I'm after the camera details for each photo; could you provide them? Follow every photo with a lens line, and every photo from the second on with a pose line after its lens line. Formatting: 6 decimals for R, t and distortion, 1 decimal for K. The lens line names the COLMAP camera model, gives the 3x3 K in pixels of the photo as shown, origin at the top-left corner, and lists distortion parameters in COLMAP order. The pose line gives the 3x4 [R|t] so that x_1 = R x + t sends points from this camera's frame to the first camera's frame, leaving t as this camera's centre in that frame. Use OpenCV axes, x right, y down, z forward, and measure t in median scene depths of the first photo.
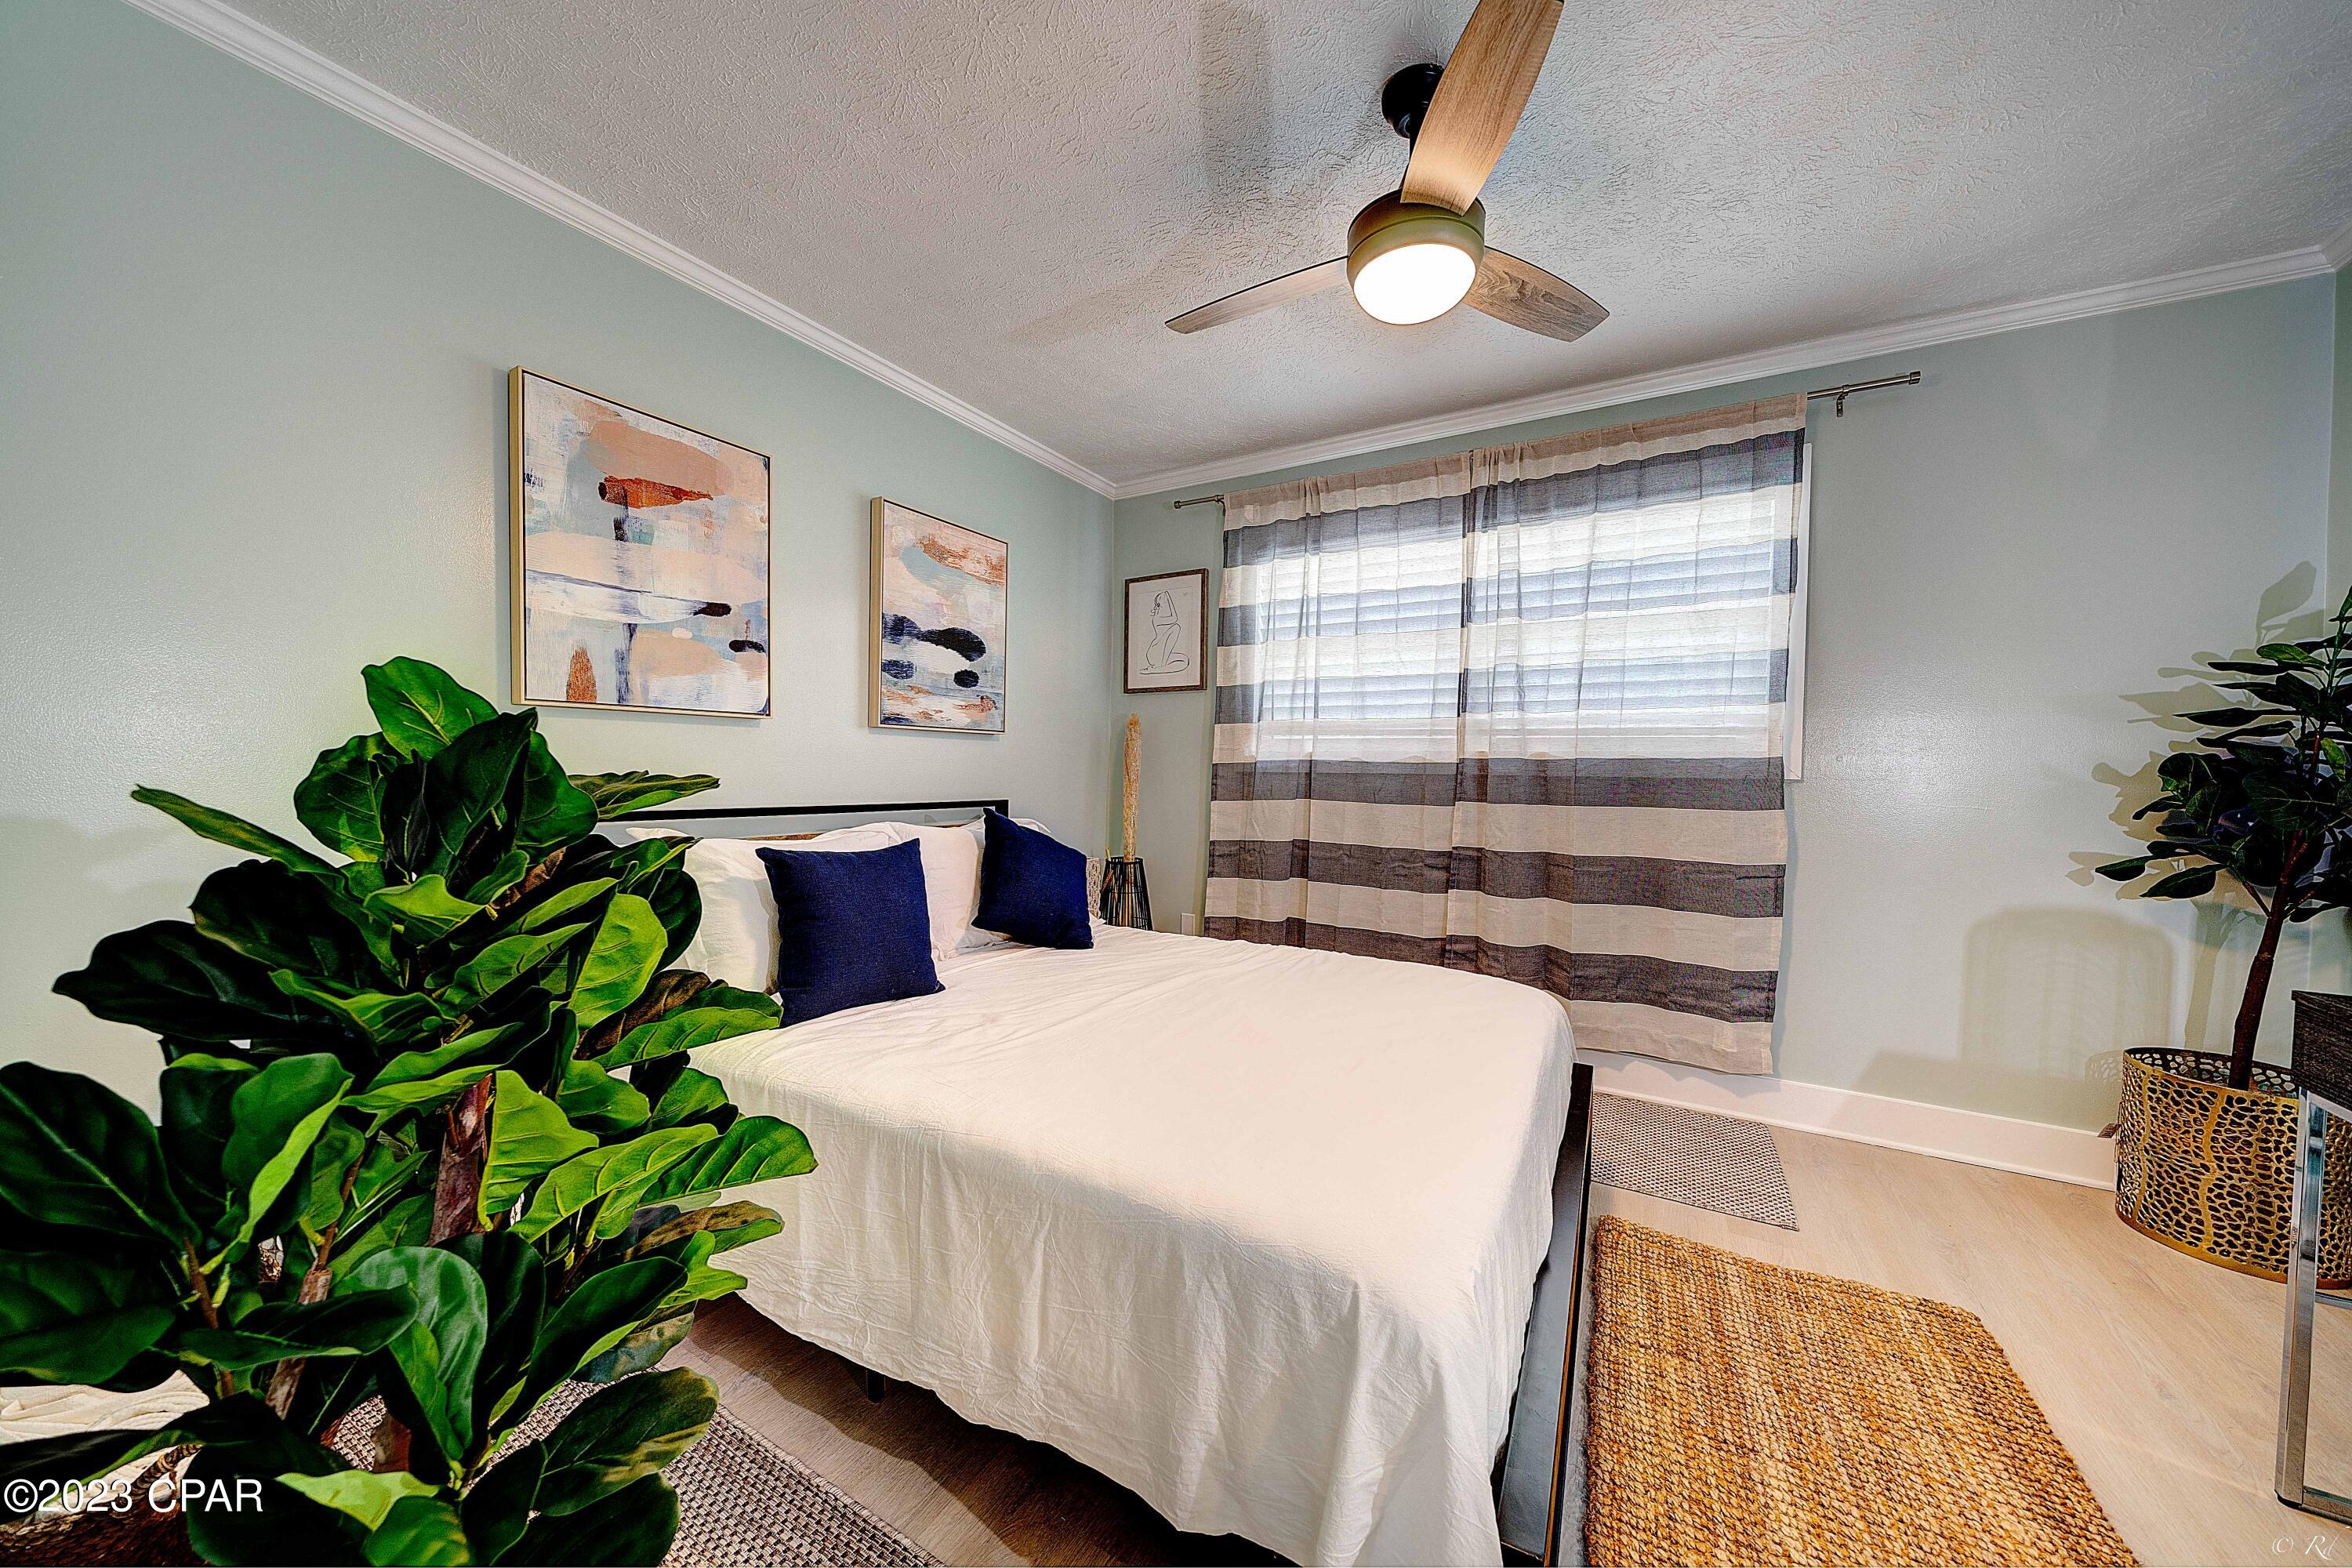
lens RADIAL K [[811.5, 0, 1173.2], [0, 811.5, 788.0], [0, 0, 1]] dist [-0.002511, -0.000492]
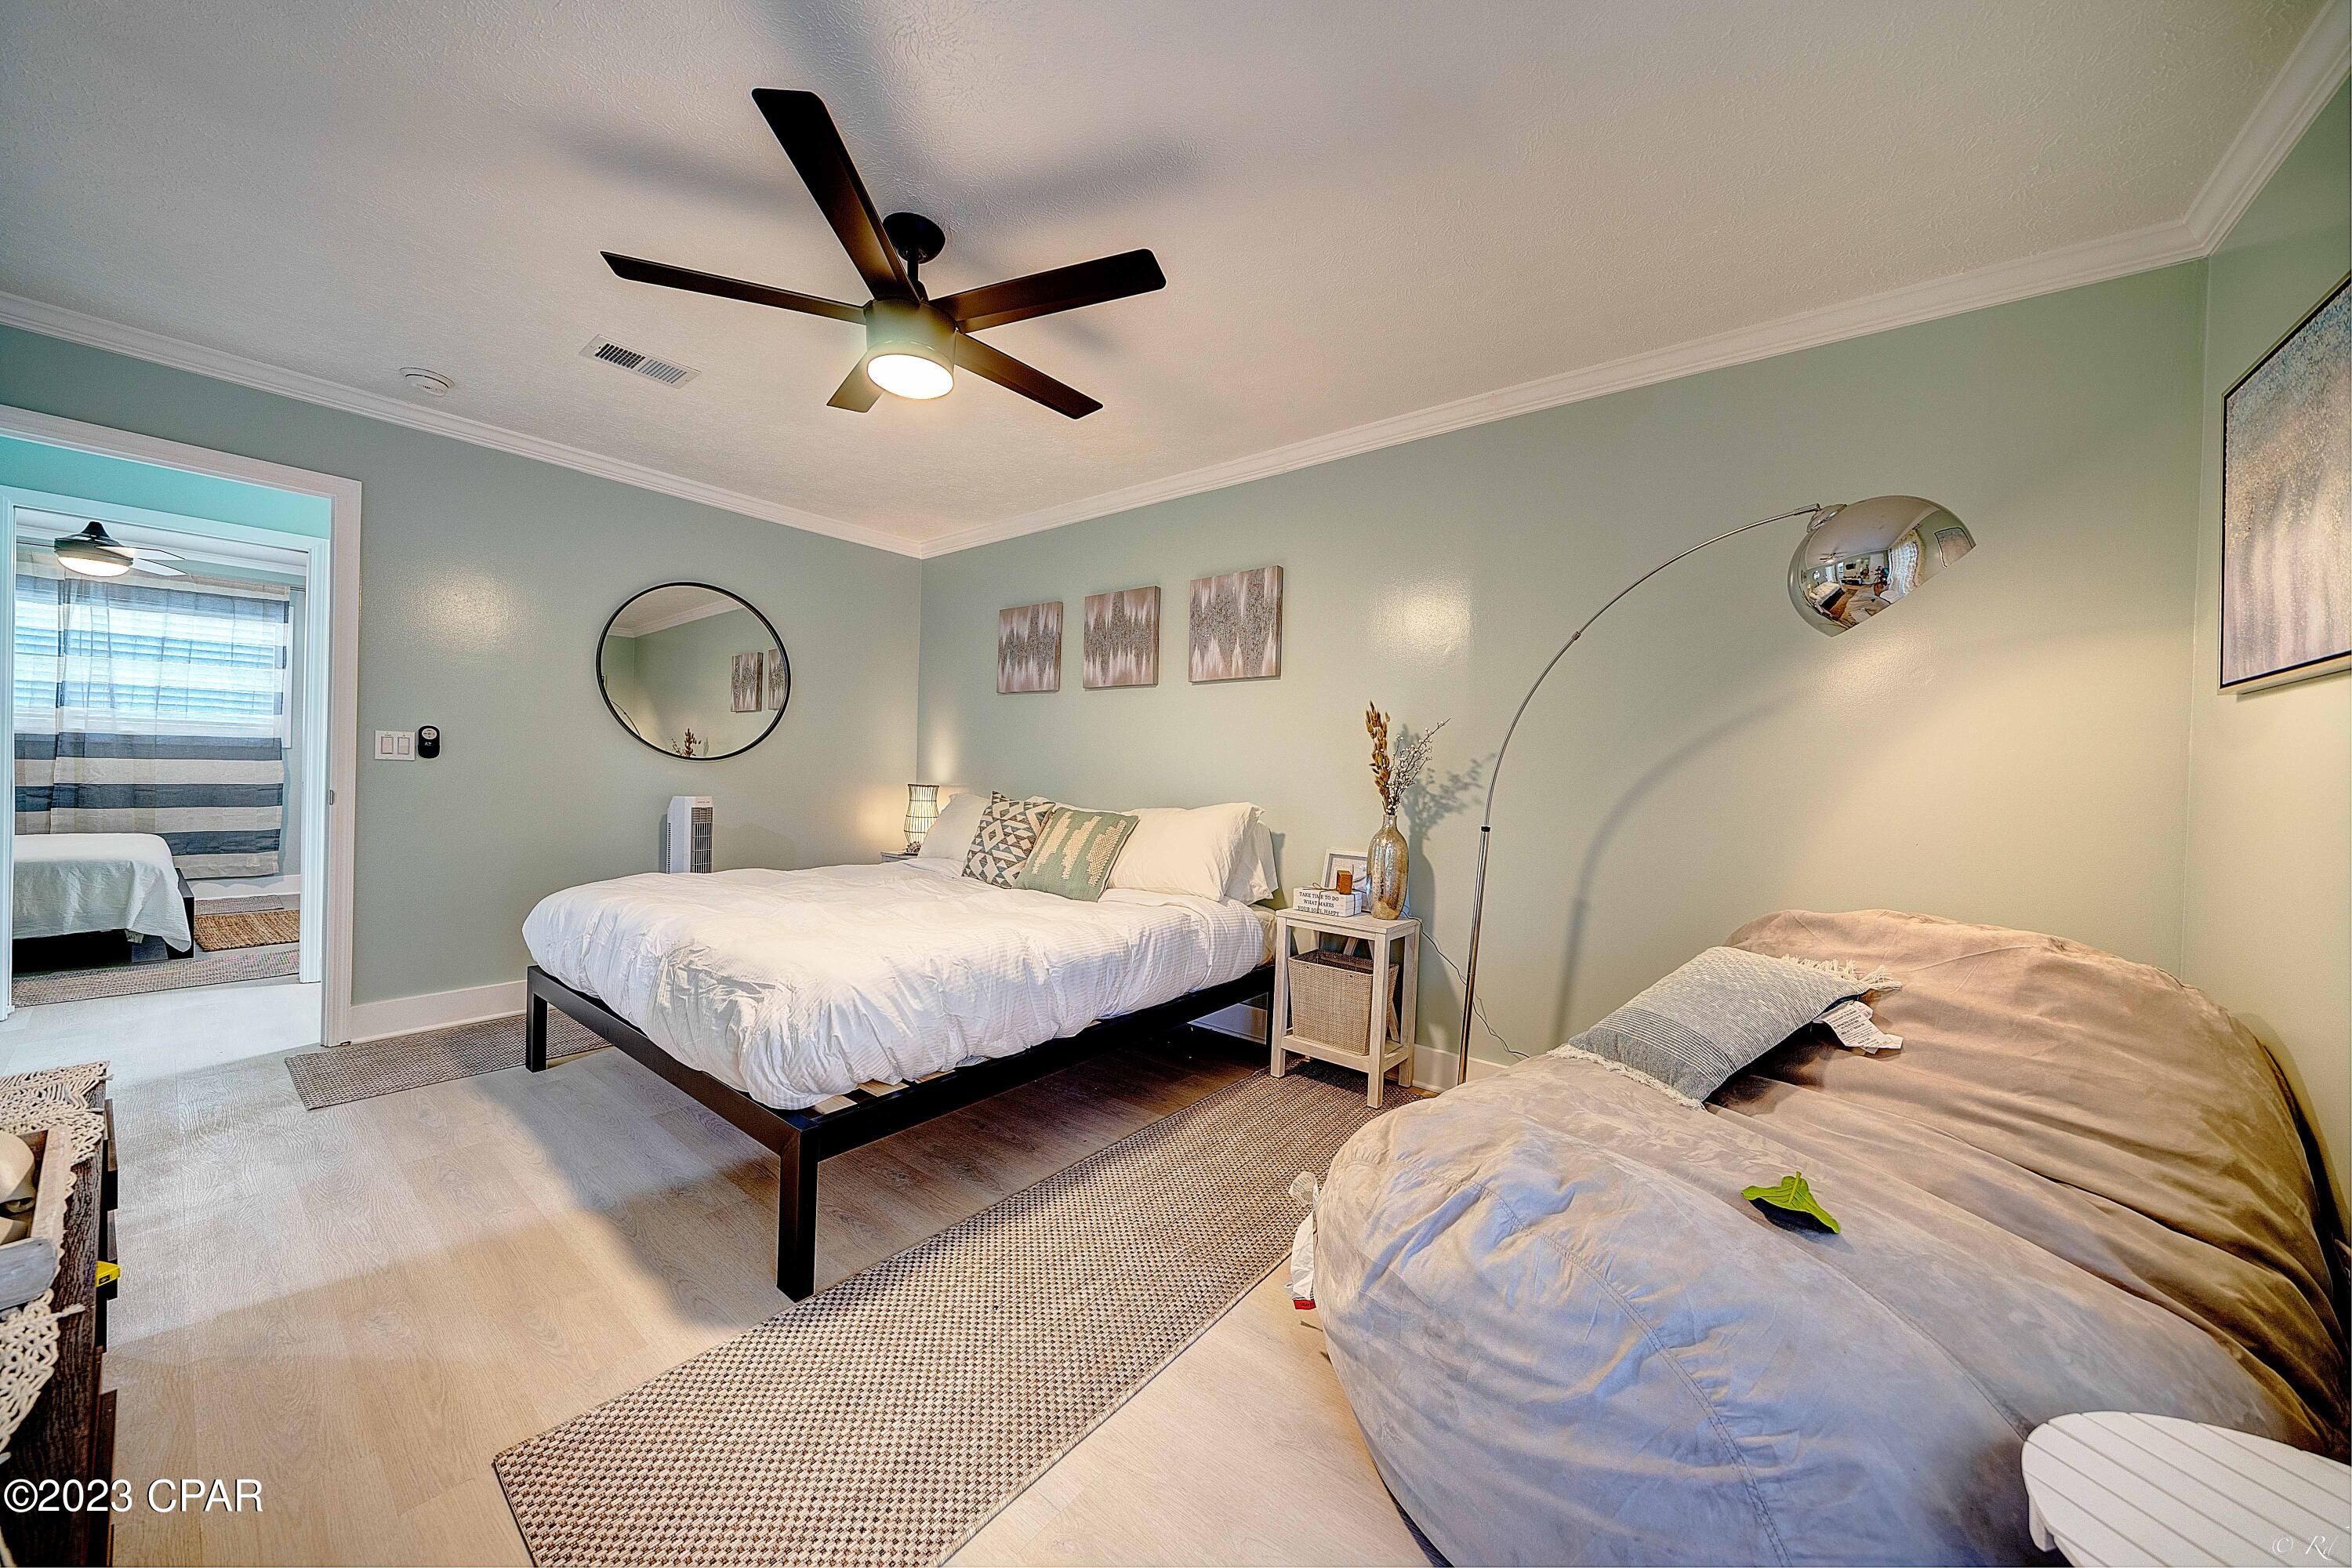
lens RADIAL K [[811.5, 0, 1177.2], [0, 811.5, 777.7], [0, 0, 1]] dist [-0.002511, -0.000492]
pose [[0.140797, -0.017409, 0.989885, -1.164041], [0.000911, 0.999847, 0.017455, 0.038389], [-0.990038, -0.001556, 0.140791, -1.839083]]
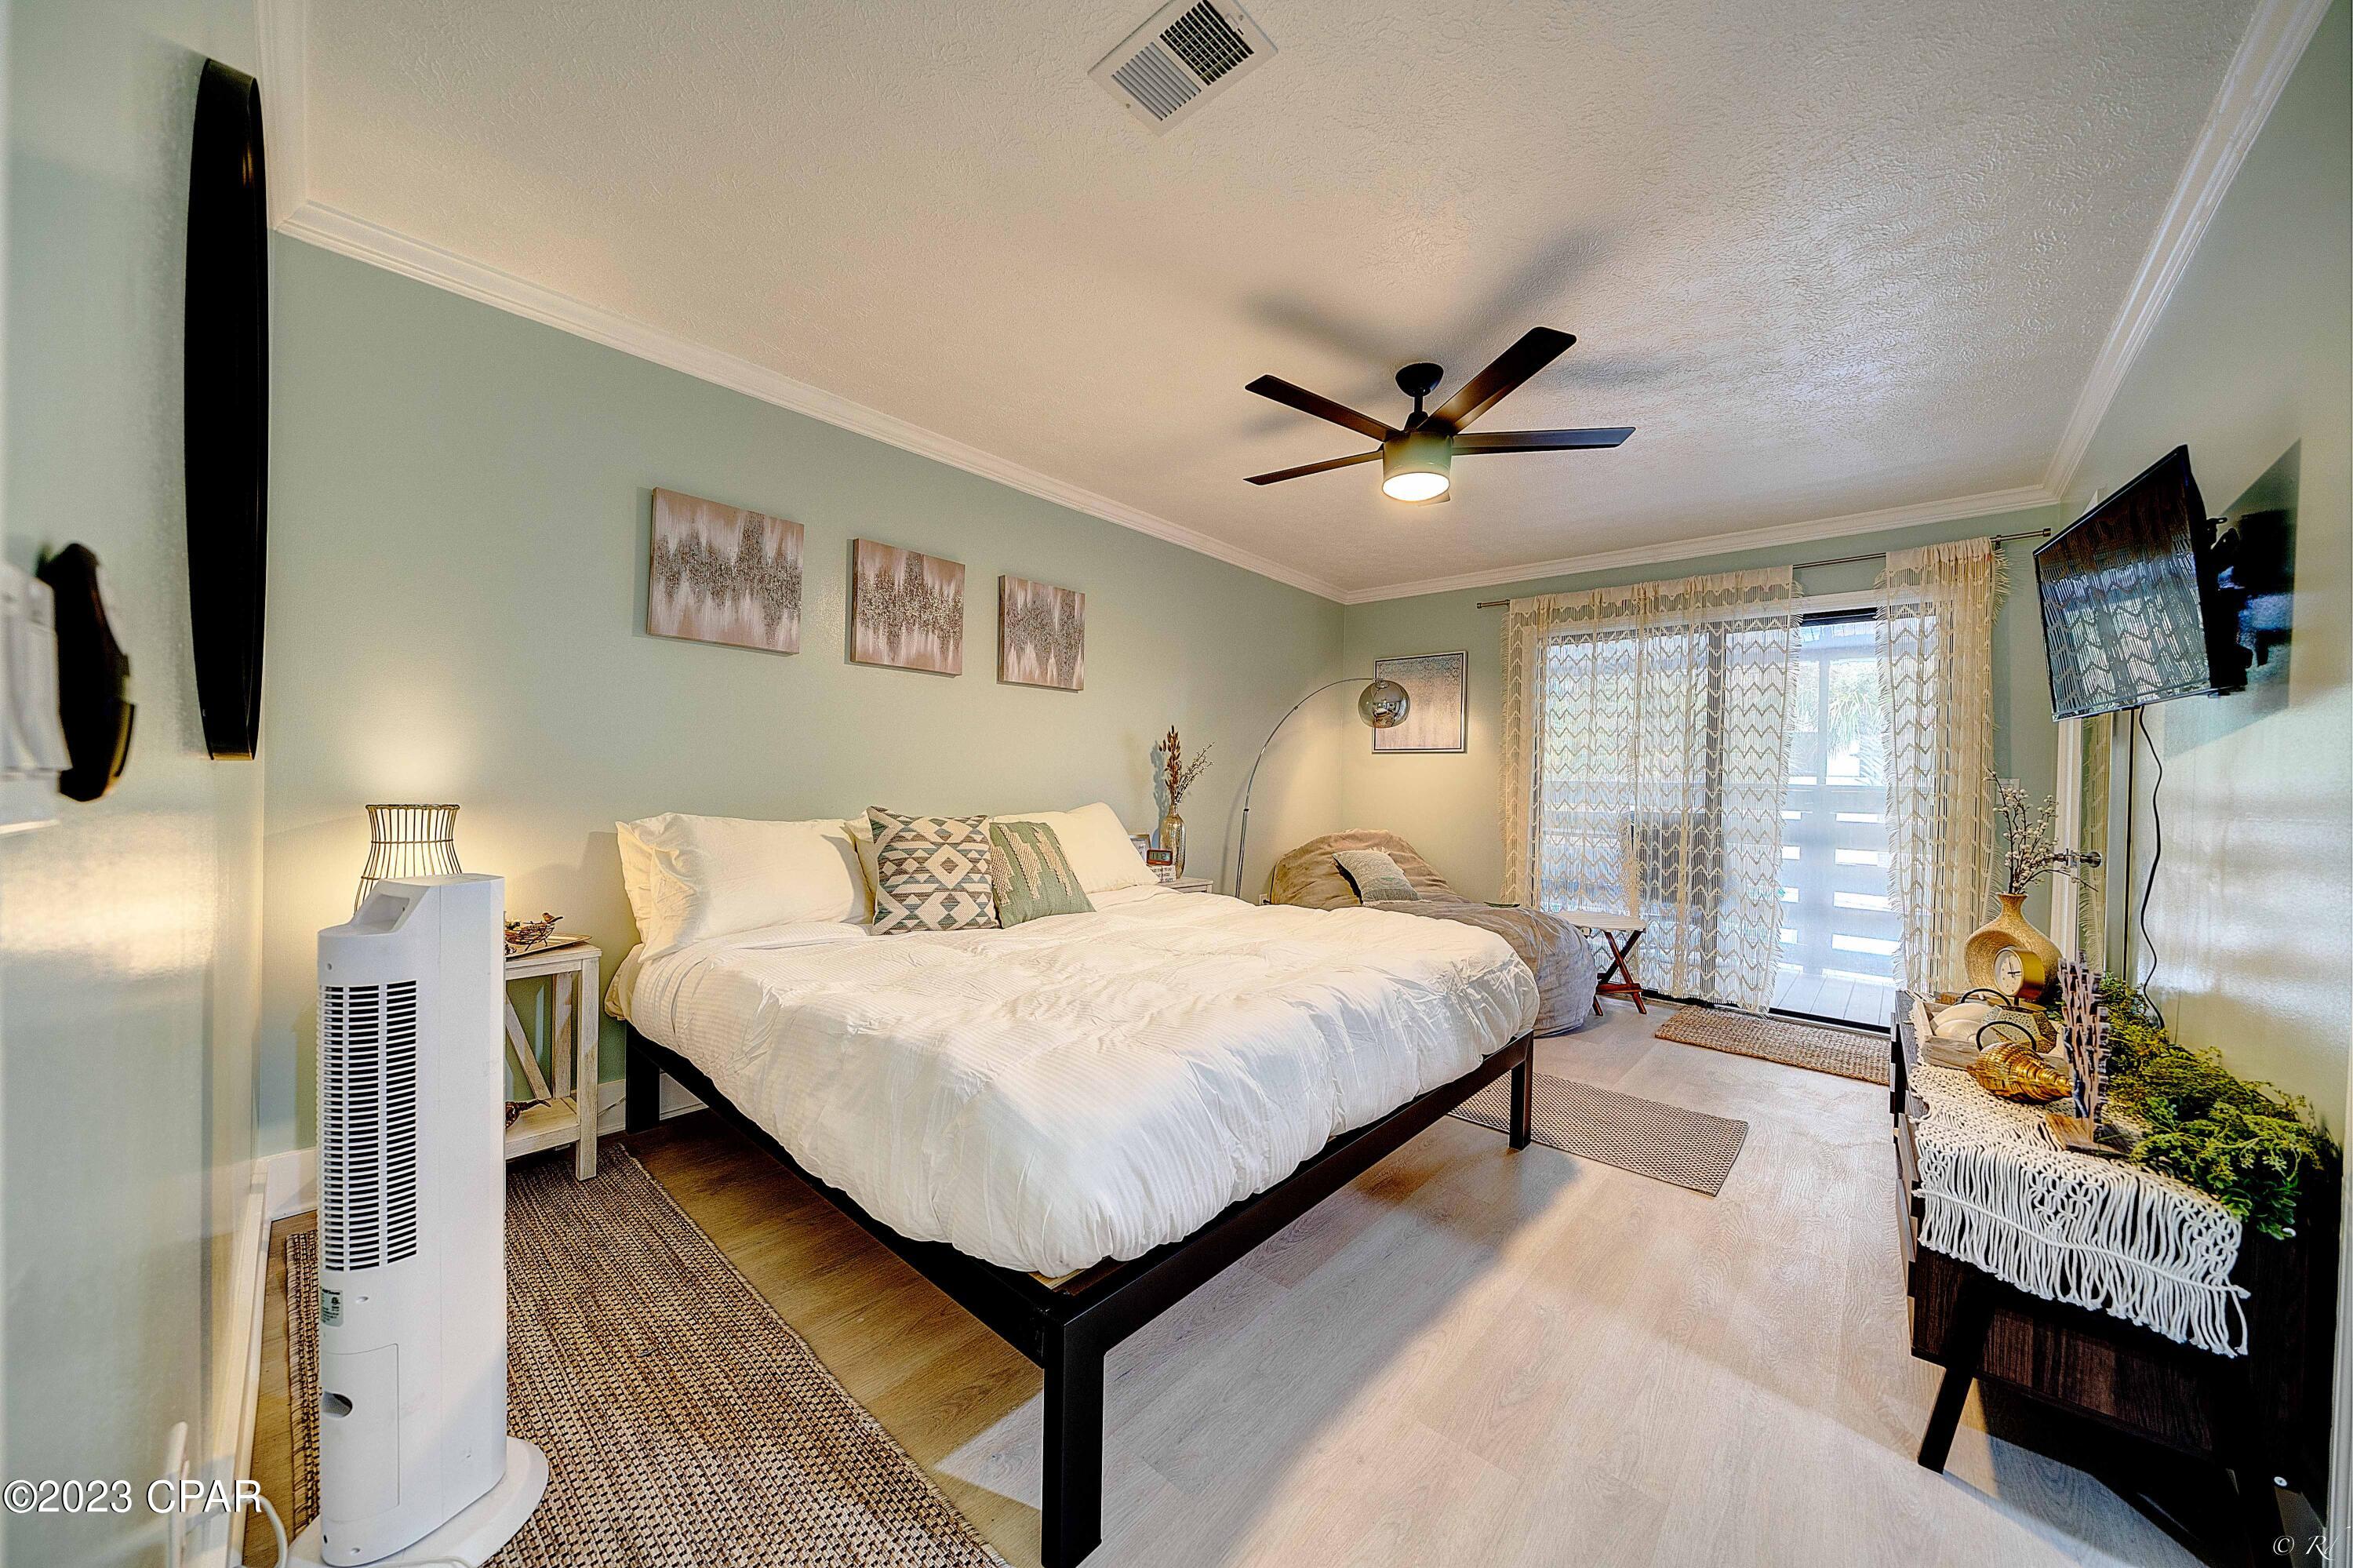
lens RADIAL K [[811.8, 0, 1174.0], [0, 811.8, 787.6], [0, 0, 1]] dist [-0.002511, -0.000492]
pose [[-0.978701, -0.038027, 0.201738, 1.477587], [-0.031767, 0.998911, 0.034177, -0.023714], [-0.202818, 0.027041, -0.978843, 2.697844]]
